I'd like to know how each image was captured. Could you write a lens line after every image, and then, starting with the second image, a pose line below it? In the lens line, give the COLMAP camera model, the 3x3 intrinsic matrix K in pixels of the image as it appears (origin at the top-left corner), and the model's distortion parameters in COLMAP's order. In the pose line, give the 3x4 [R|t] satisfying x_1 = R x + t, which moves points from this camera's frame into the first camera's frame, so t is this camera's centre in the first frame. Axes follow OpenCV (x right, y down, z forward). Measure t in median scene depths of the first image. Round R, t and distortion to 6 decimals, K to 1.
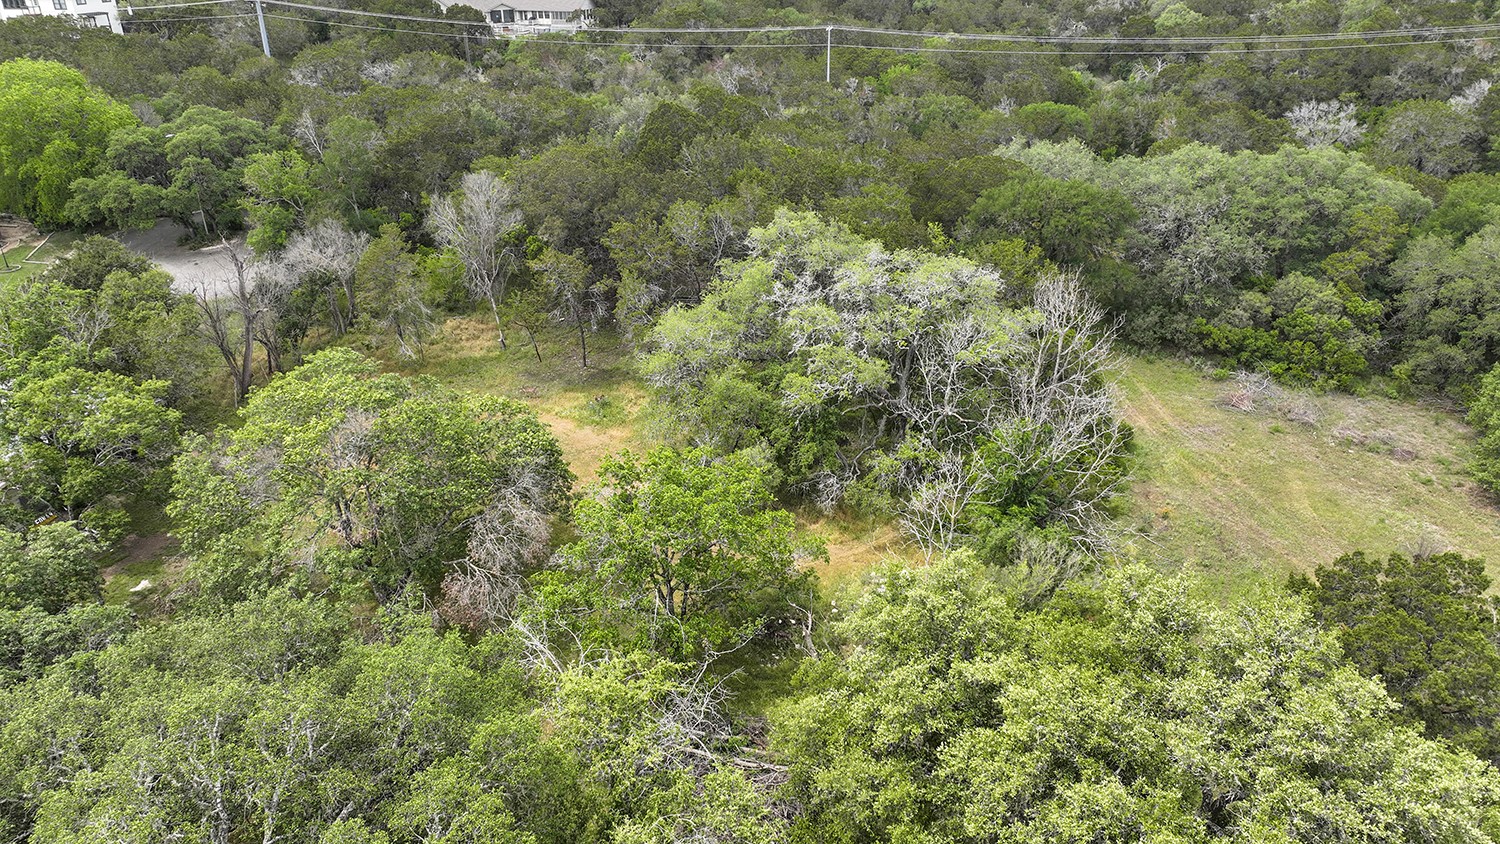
lens RADIAL K [[1072.3, 0, 750.0], [0, 1072.3, 422.0], [0, 0, 1]] dist [0.002444, -0.001614]
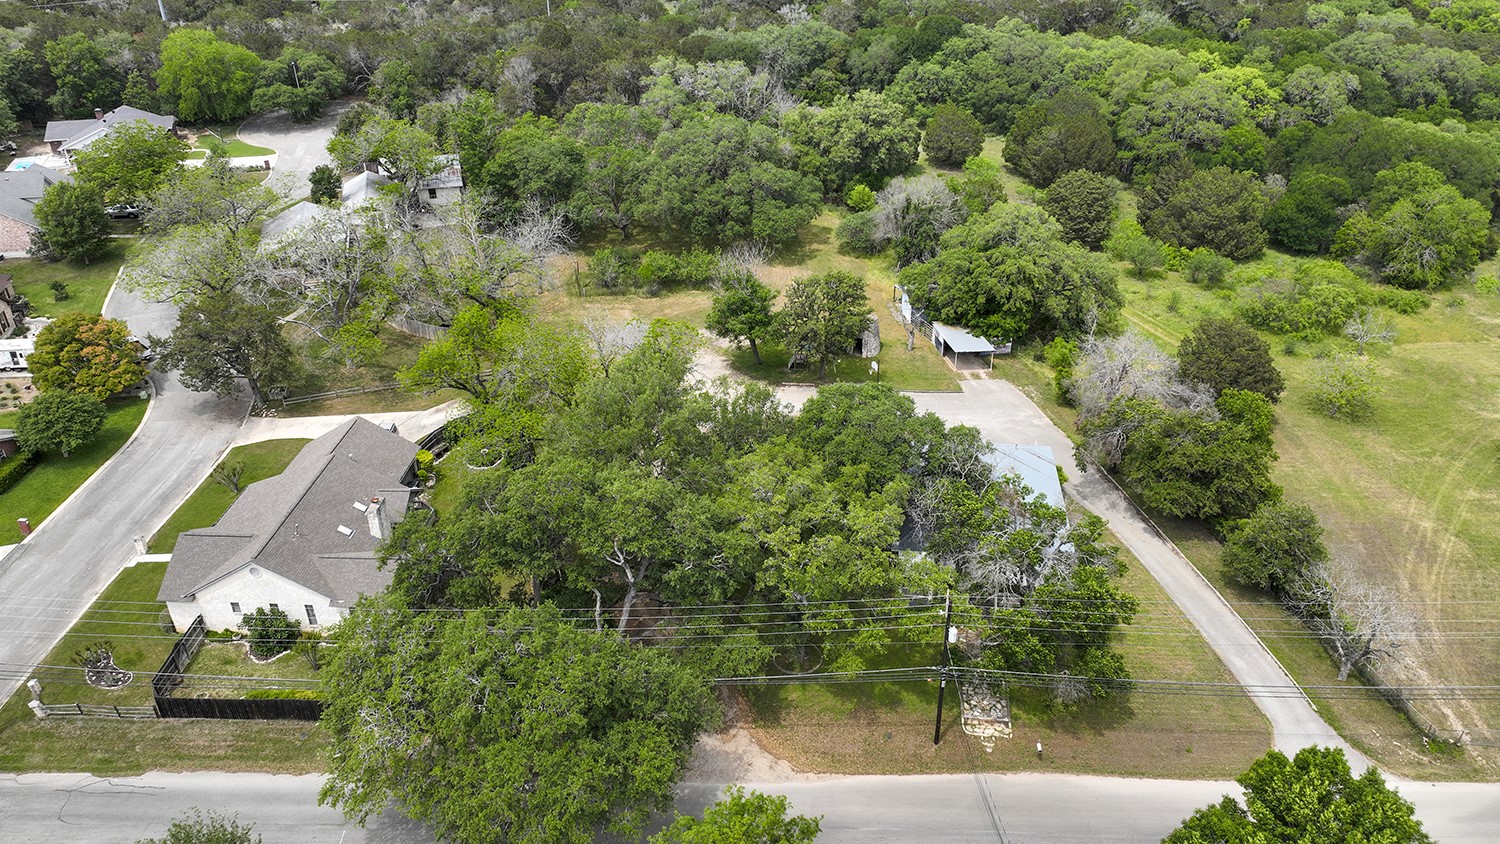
lens RADIAL K [[1070.2, 0, 753.4], [0, 1070.2, 424.0], [0, 0, 1]] dist [0.000513, -0.001006]
pose [[0.866430, -0.242193, 0.436624, -1.041788], [0.214860, 0.970223, 0.111812, 0.401445], [-0.450703, -0.003065, 0.892669, -1.357823]]
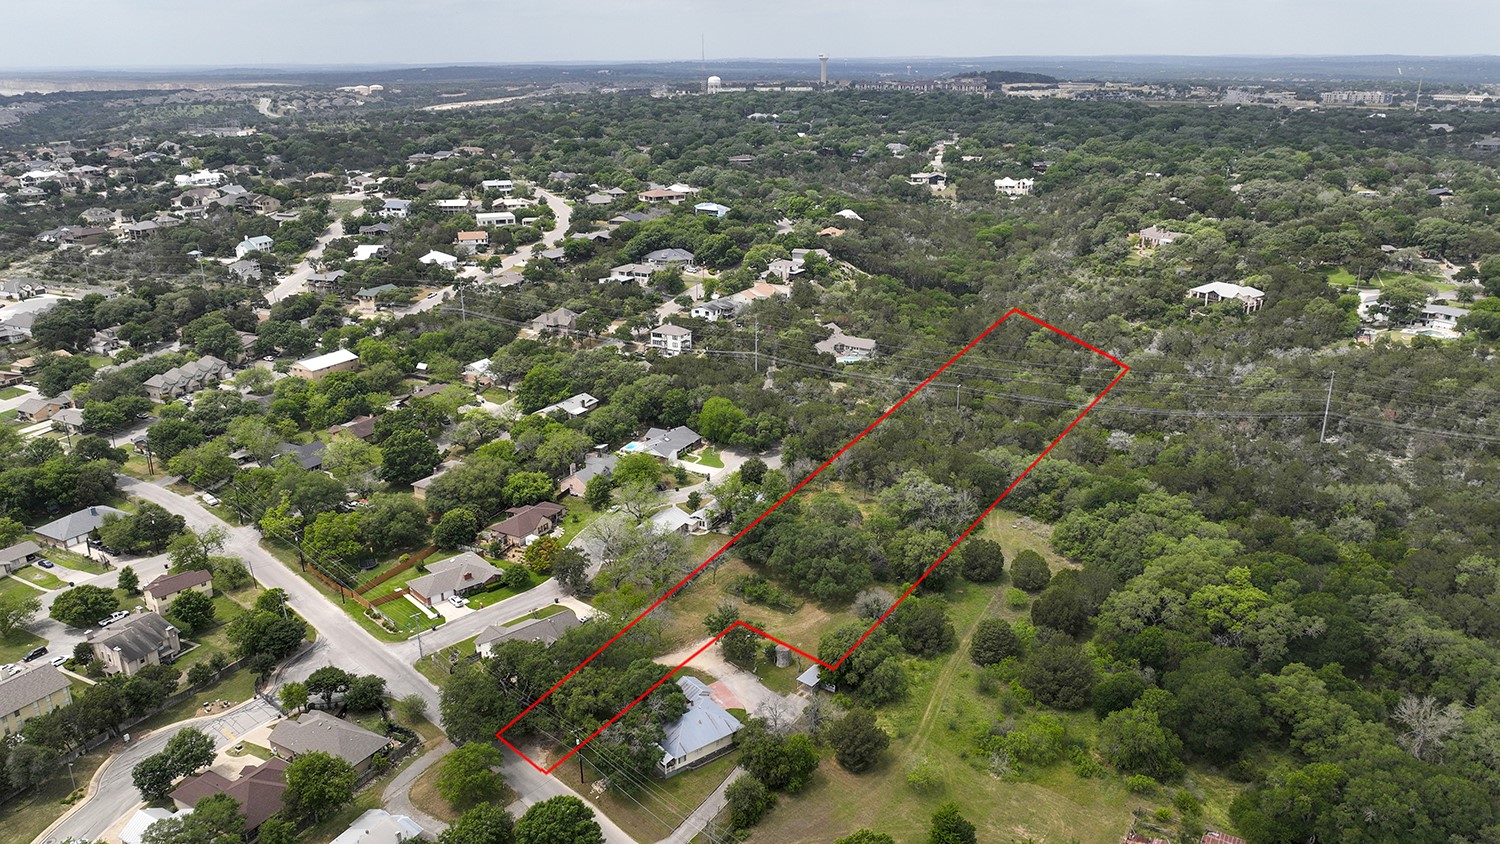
lens RADIAL K [[1072.3, 0, 750.0], [0, 1072.3, 422.0], [0, 0, 1]] dist [0.002444, -0.001614]
pose [[0.967593, 0.085433, -0.237622, 0.386259], [-0.112757, 0.988179, -0.103864, 0.141663], [0.225940, 0.127291, 0.965789, -3.218675]]
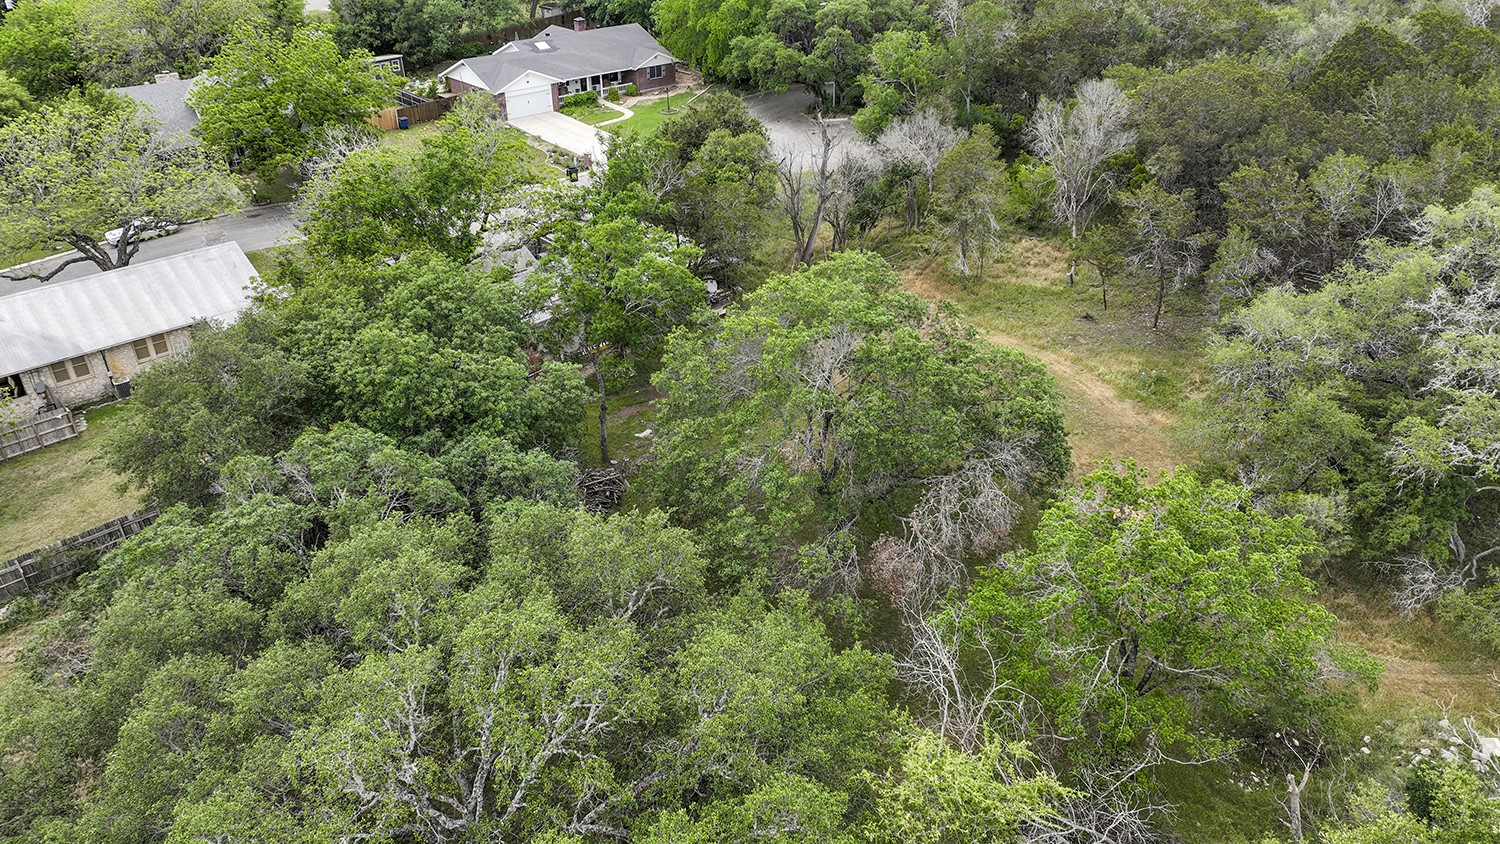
lens RADIAL K [[1070.2, 0, 753.4], [0, 1070.2, 424.0], [0, 0, 1]] dist [0.000513, -0.001006]
pose [[0.826798, 0.291017, -0.481366, 0.013385], [-0.248496, 0.956701, 0.151569, -0.028257], [0.504633, -0.005699, 0.863315, 0.107691]]
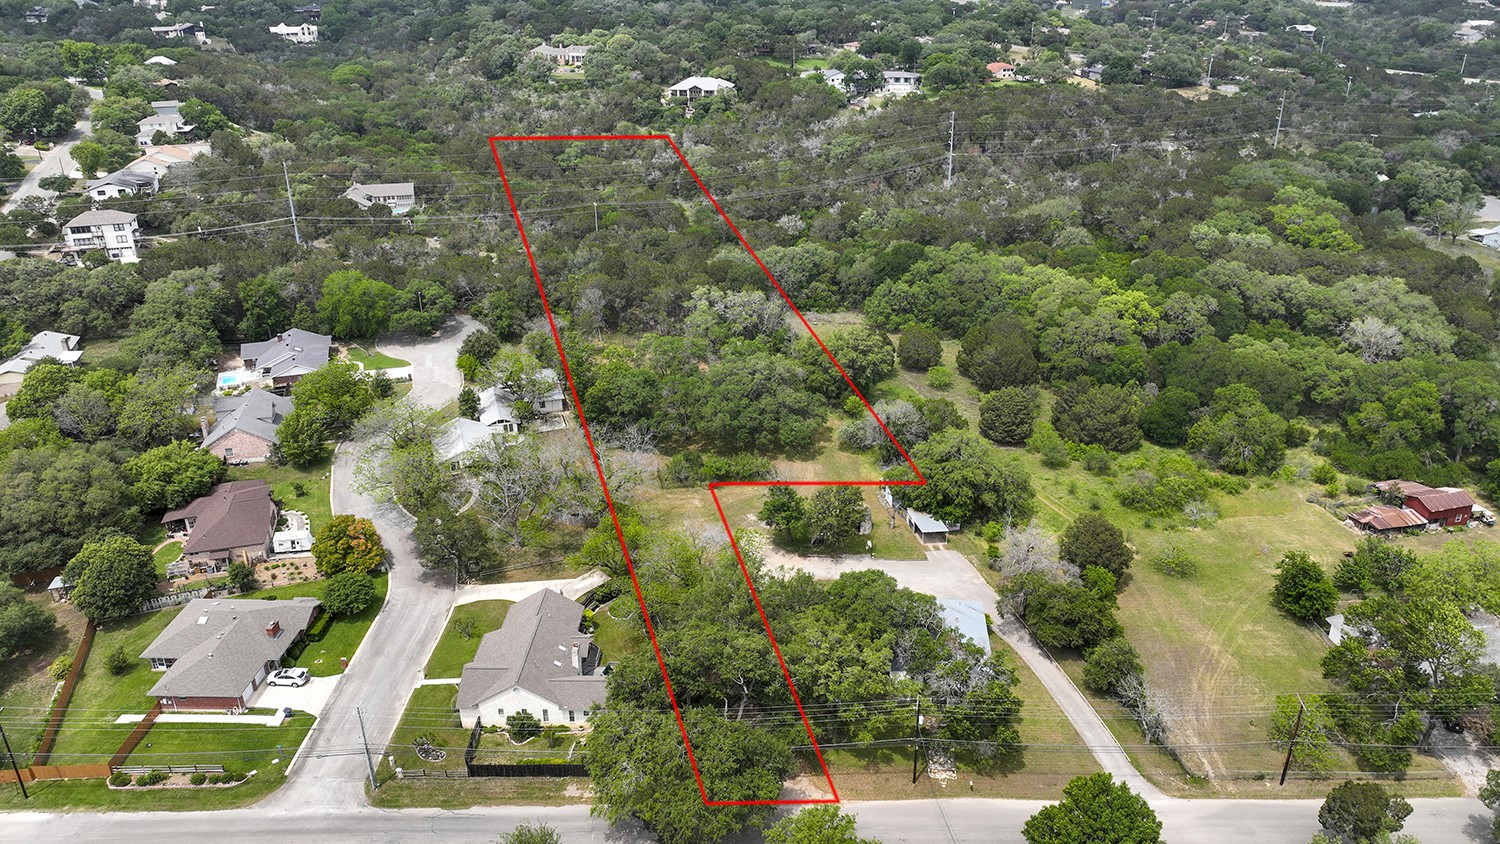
lens RADIAL K [[1075.0, 0, 756.5], [0, 1075.0, 420.8], [0, 0, 1]] dist [0.002773, -0.003004]
pose [[0.853198, -0.209166, 0.477811, -1.442123], [0.223848, 0.974256, 0.026778, 0.169212], [-0.471111, 0.084110, 0.878054, -1.979309]]
